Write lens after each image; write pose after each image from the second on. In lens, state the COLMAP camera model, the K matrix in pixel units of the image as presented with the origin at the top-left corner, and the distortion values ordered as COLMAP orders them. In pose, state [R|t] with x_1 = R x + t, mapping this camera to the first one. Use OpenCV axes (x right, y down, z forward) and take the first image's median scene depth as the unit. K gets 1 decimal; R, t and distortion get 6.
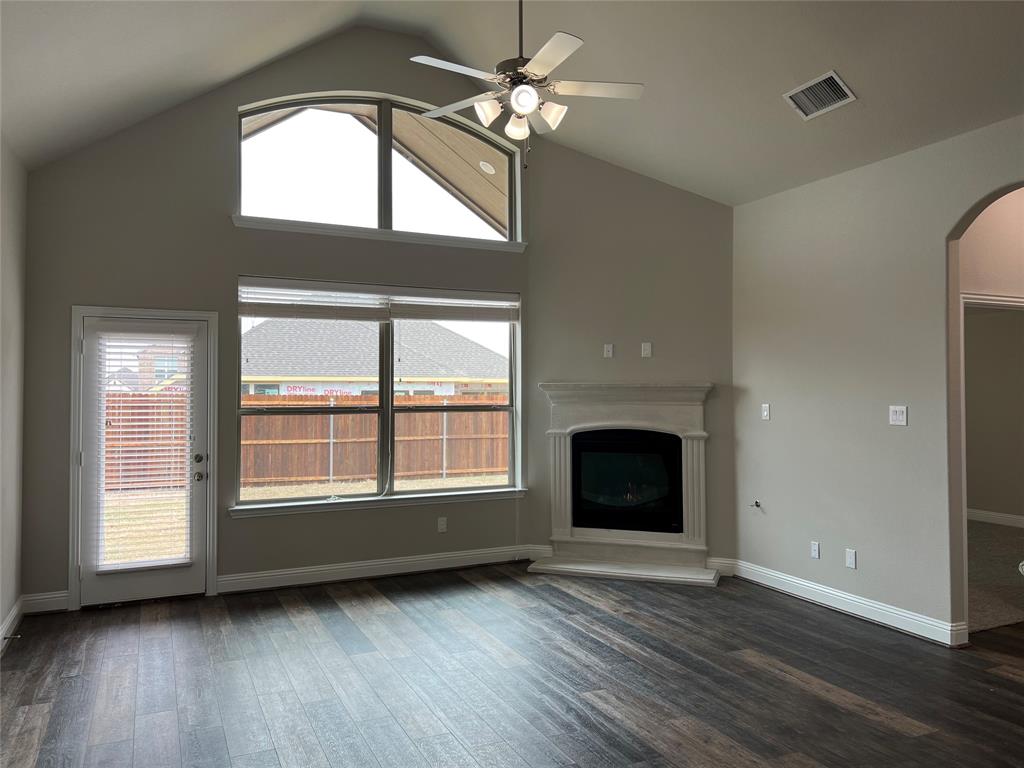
lens RADIAL K [[769.5, 0, 511.8], [0, 769.5, 385.1], [0, 0, 1]] dist [-0.006679, -0.008593]
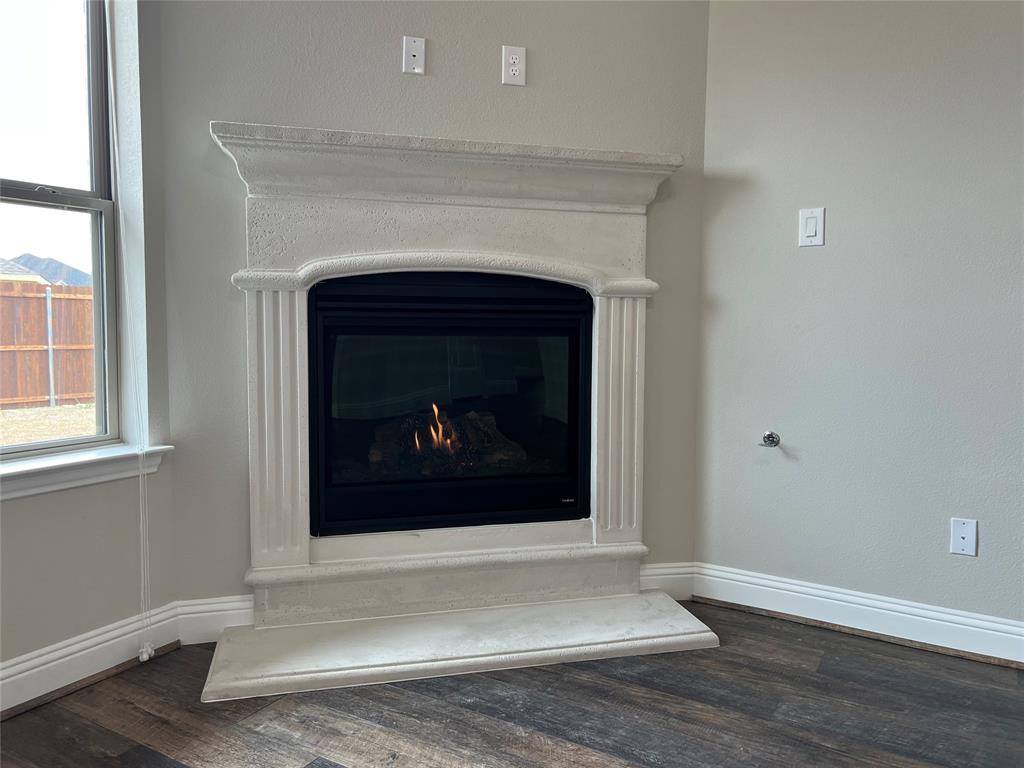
lens RADIAL K [[769.5, 0, 512.0], [0, 769.5, 378.3], [0, 0, 1]] dist [-0.006679, -0.008593]
pose [[0.814741, -0.038560, 0.578542, -0.054559], [-0.018704, 0.995519, 0.092693, 0.074677], [-0.579524, -0.086342, 0.810369, 0.671582]]
